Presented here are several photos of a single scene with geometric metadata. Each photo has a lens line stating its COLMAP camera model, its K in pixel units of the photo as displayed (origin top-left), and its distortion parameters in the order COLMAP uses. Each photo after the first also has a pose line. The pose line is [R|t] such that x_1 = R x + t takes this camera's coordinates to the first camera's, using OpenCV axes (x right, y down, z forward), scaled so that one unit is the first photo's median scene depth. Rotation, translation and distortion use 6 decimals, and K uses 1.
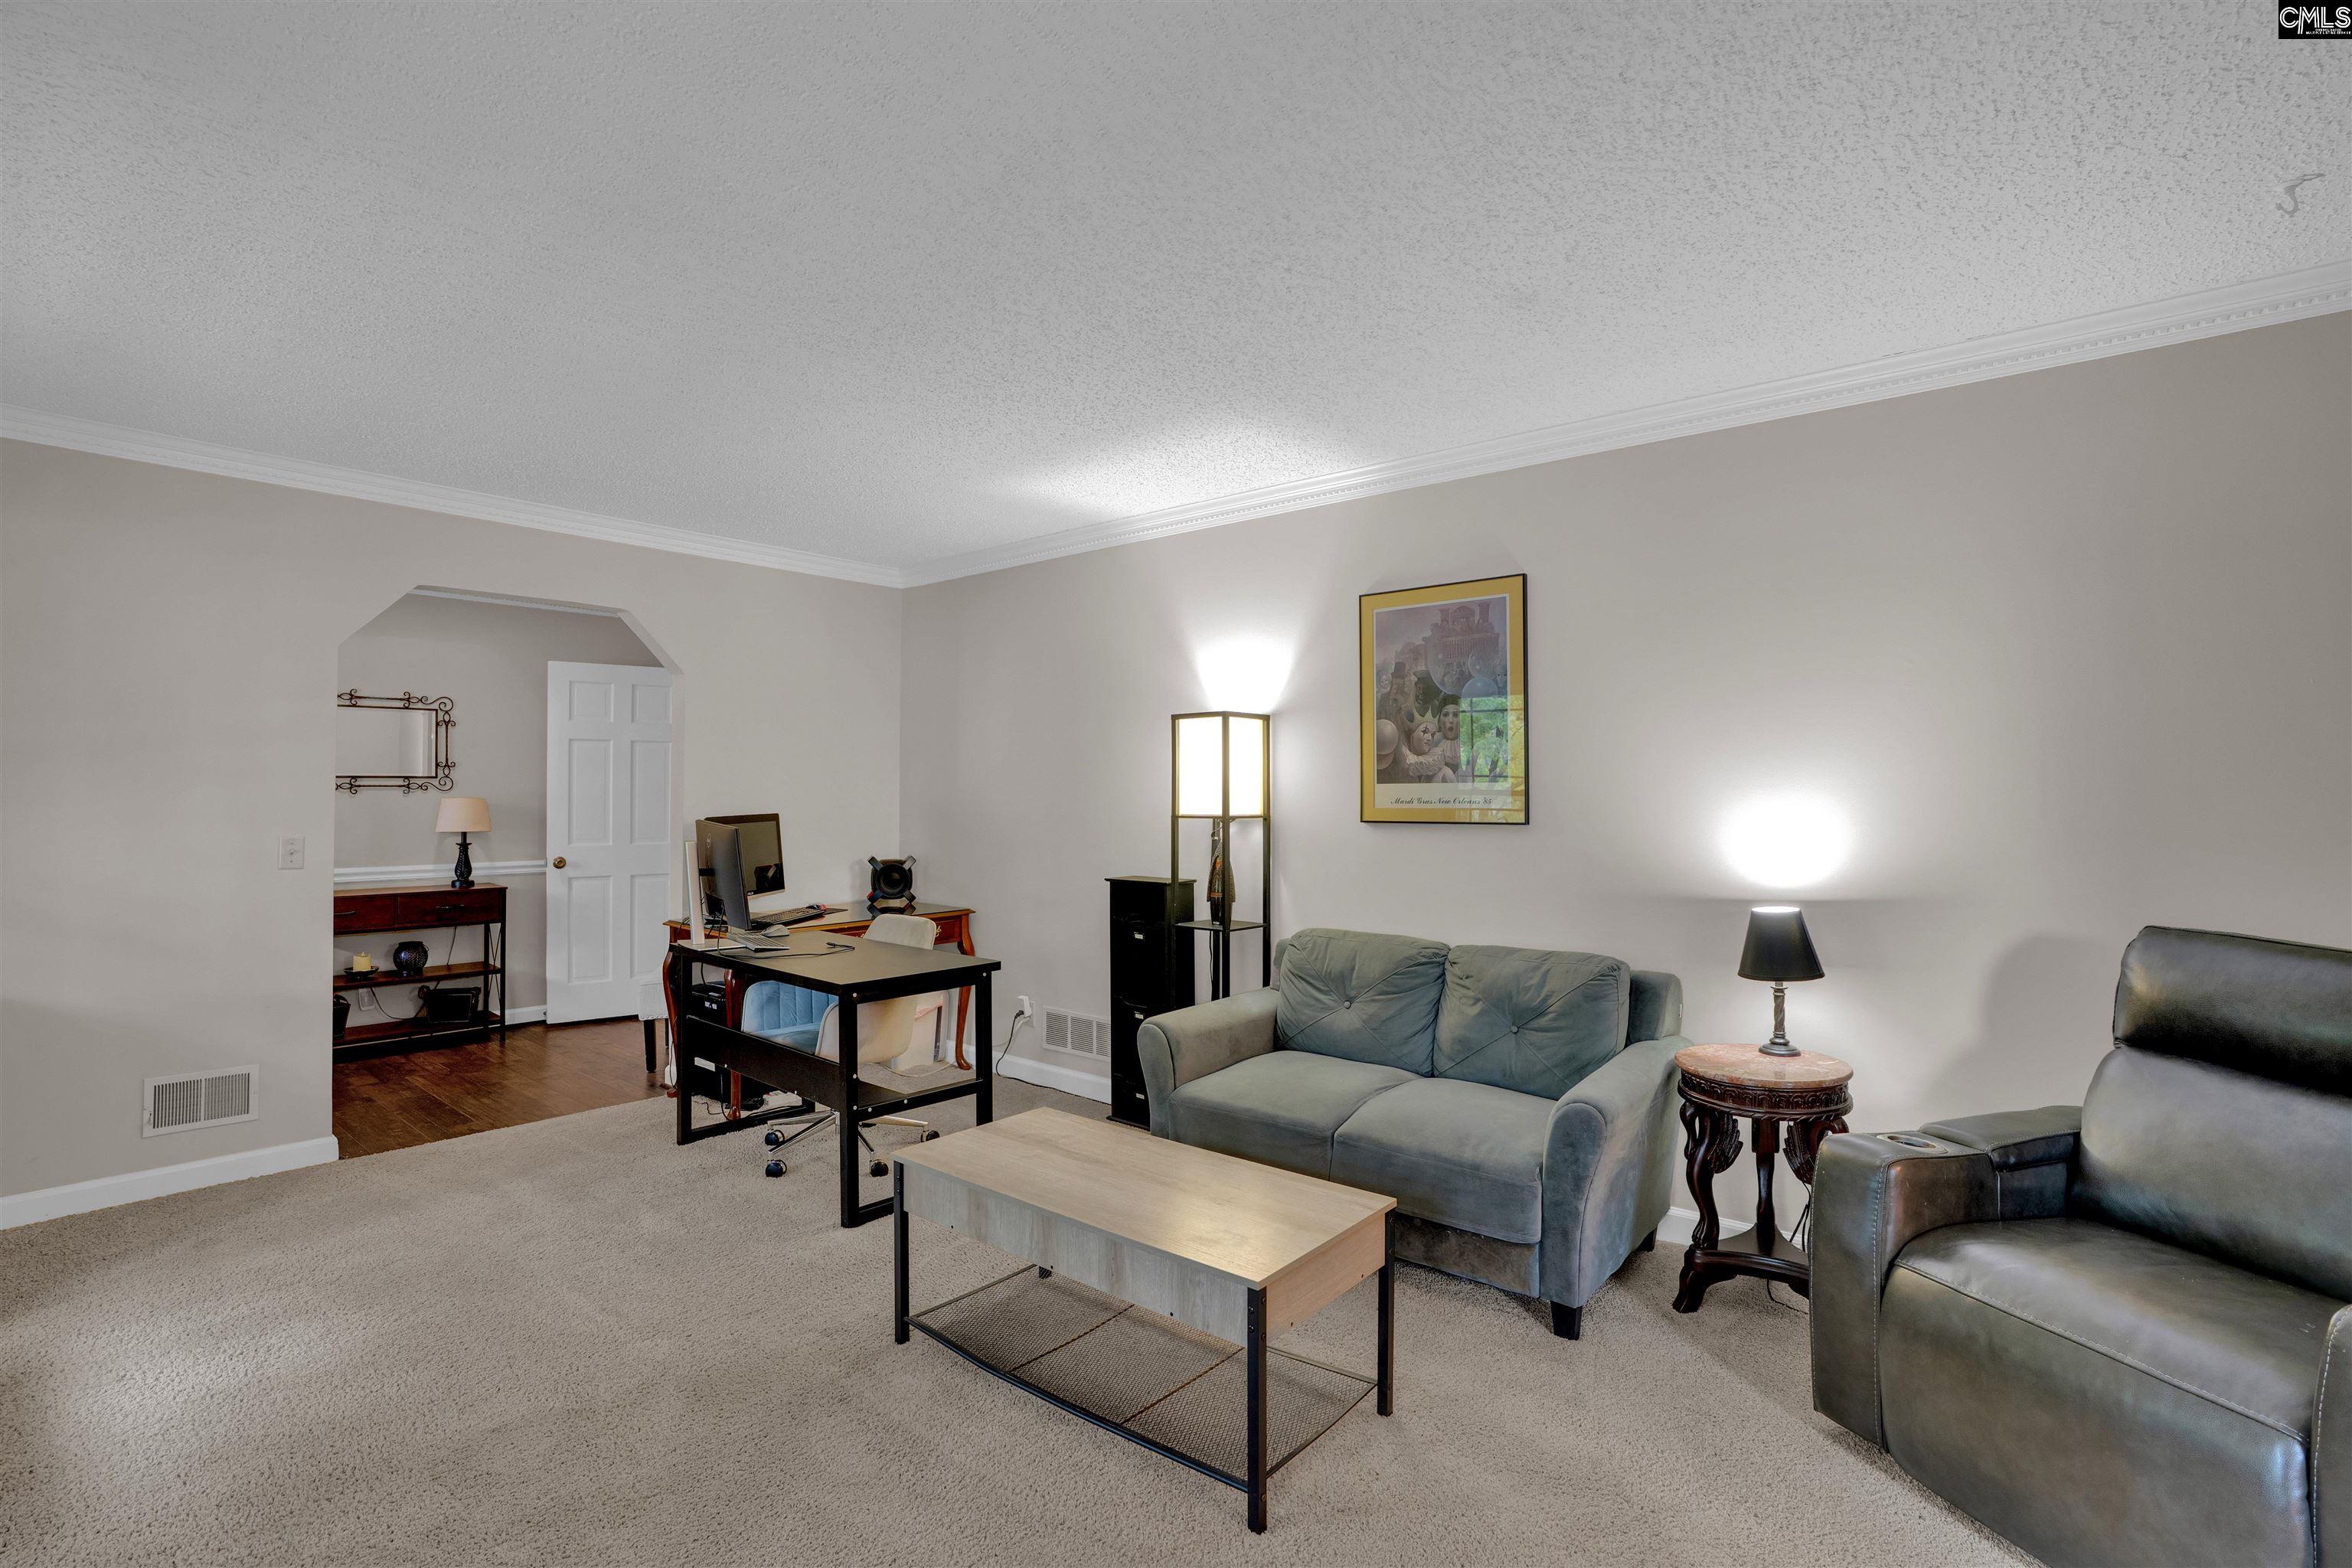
lens RADIAL K [[1081.8, 0, 1185.4], [0, 1081.8, 780.8], [0, 0, 1]] dist [-0.056335, 0.013427]
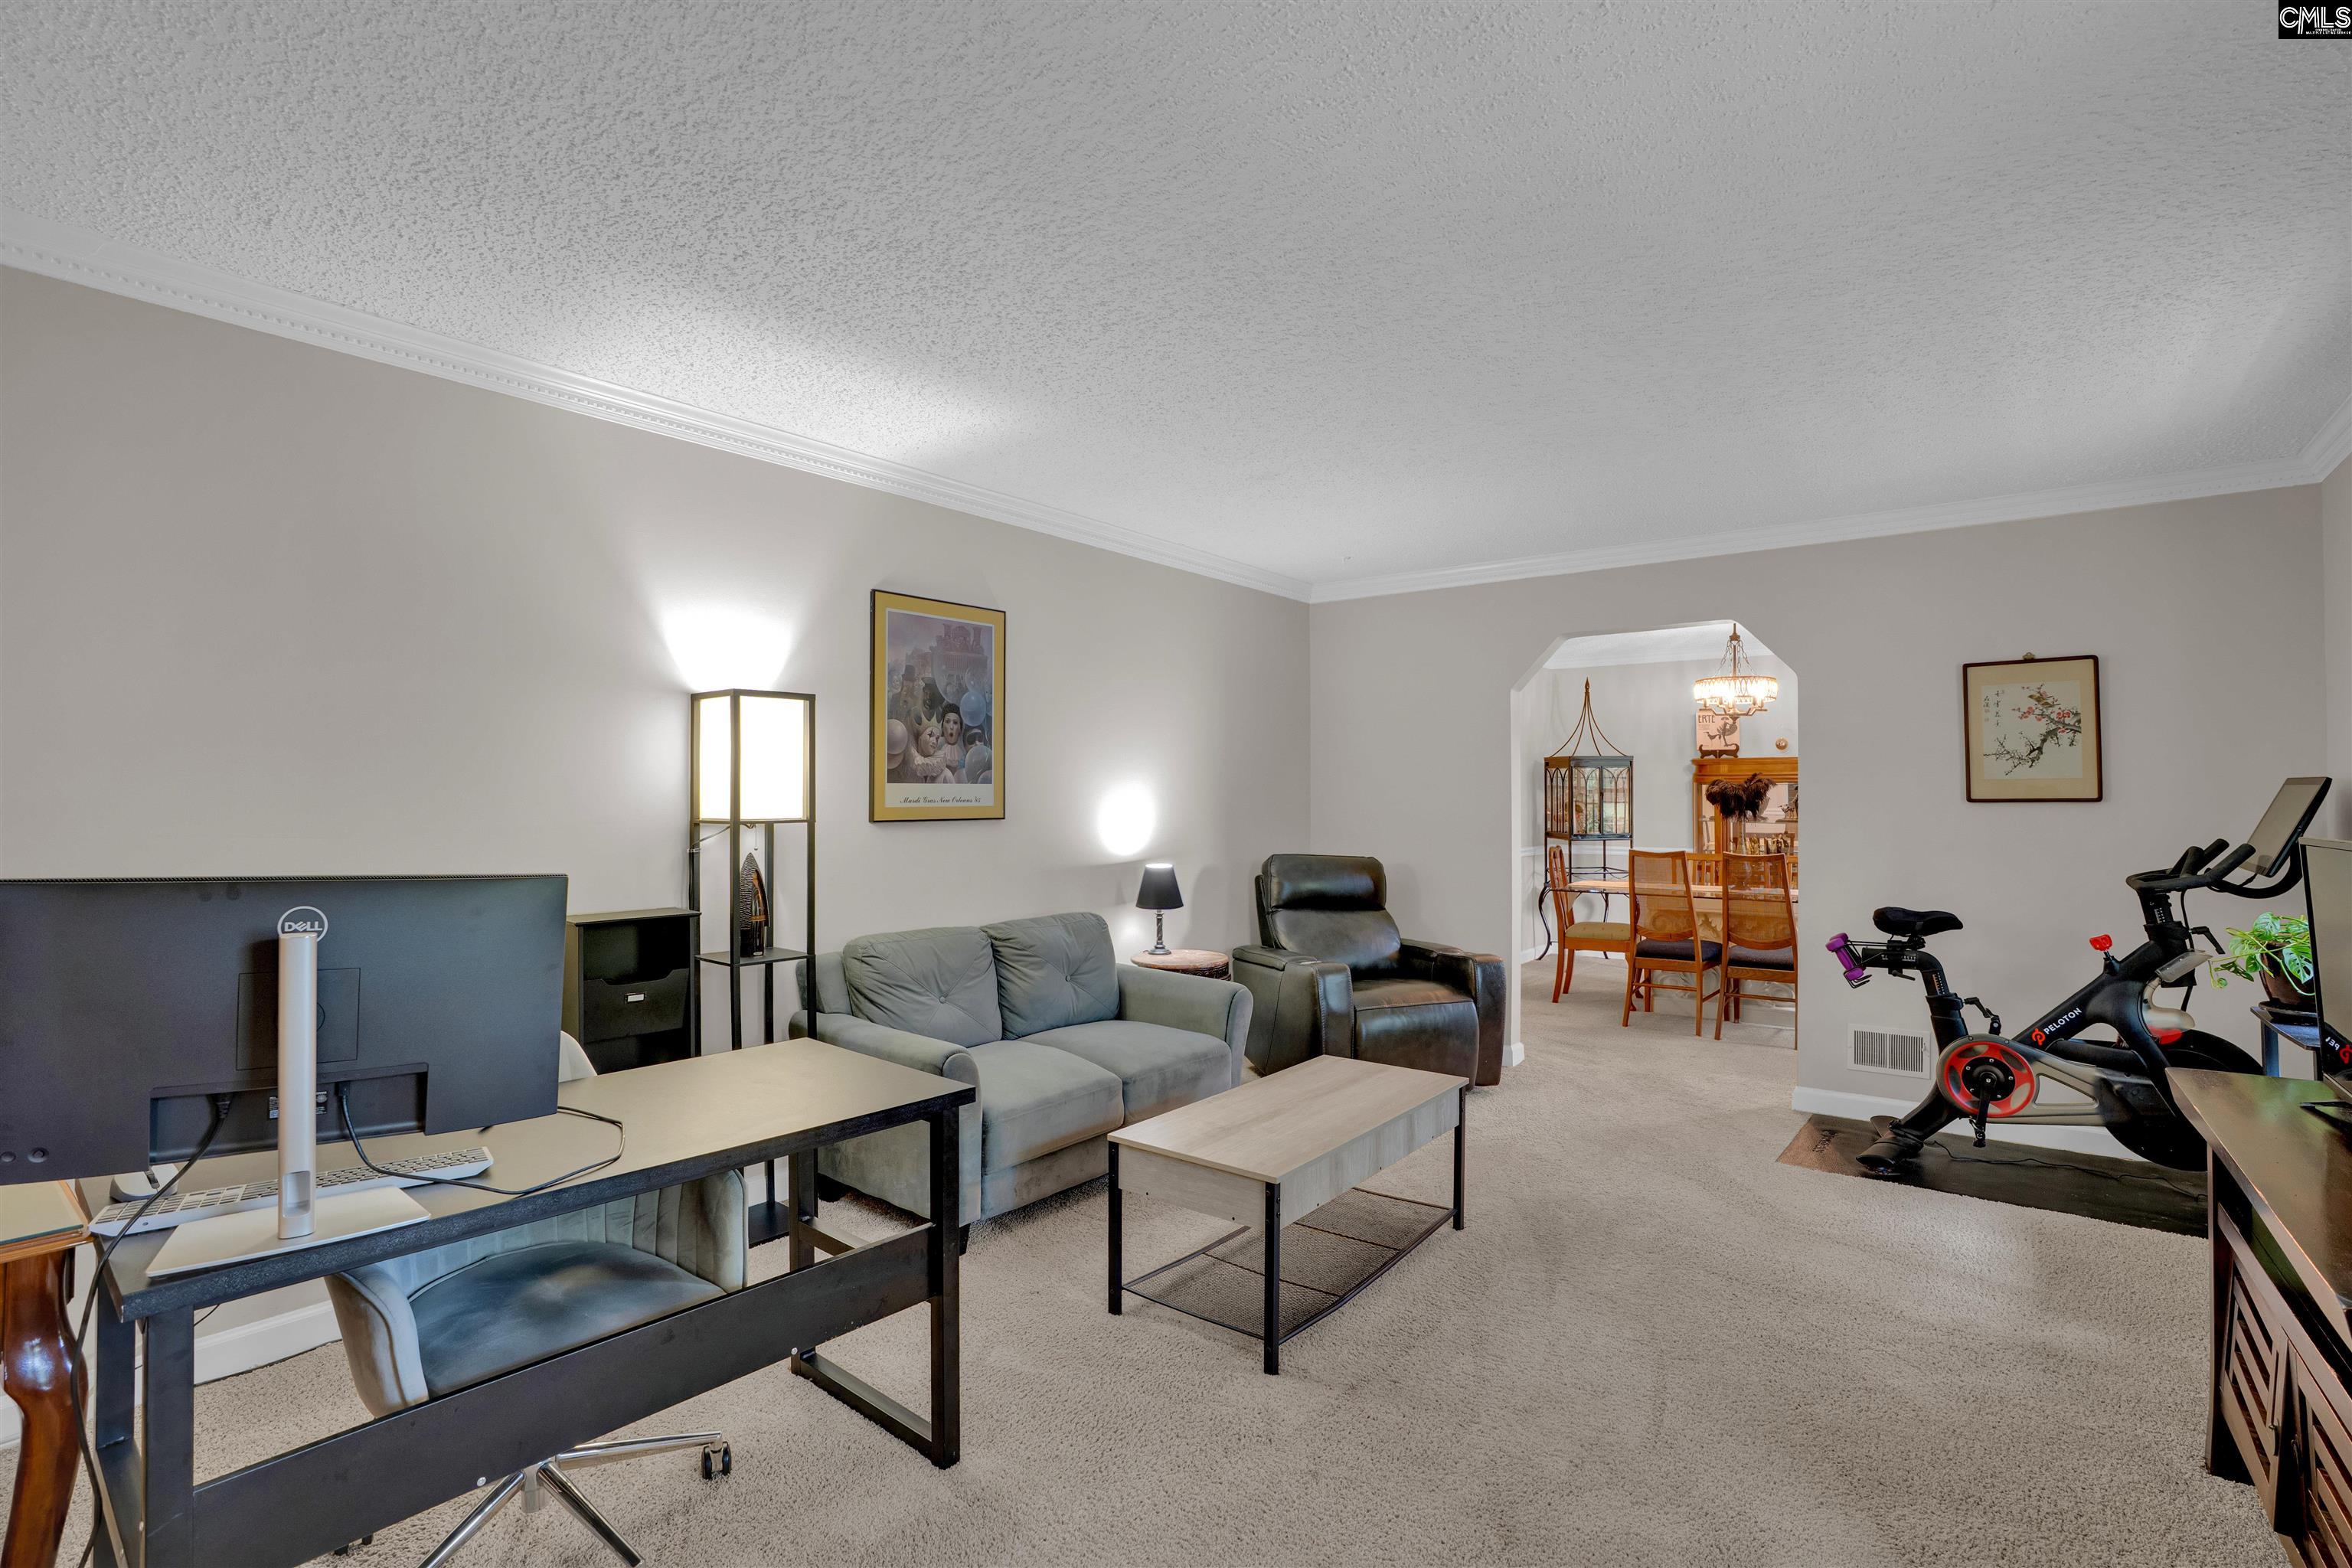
lens RADIAL K [[1081.8, 0, 1180.9], [0, 1081.8, 792.5], [0, 0, 1]] dist [-0.056335, 0.013427]
pose [[-0.007680, 0.001899, 0.999969, -0.834650], [-0.015775, 0.999874, -0.002020, 0.009181], [-0.999846, -0.015790, -0.007649, 0.750413]]
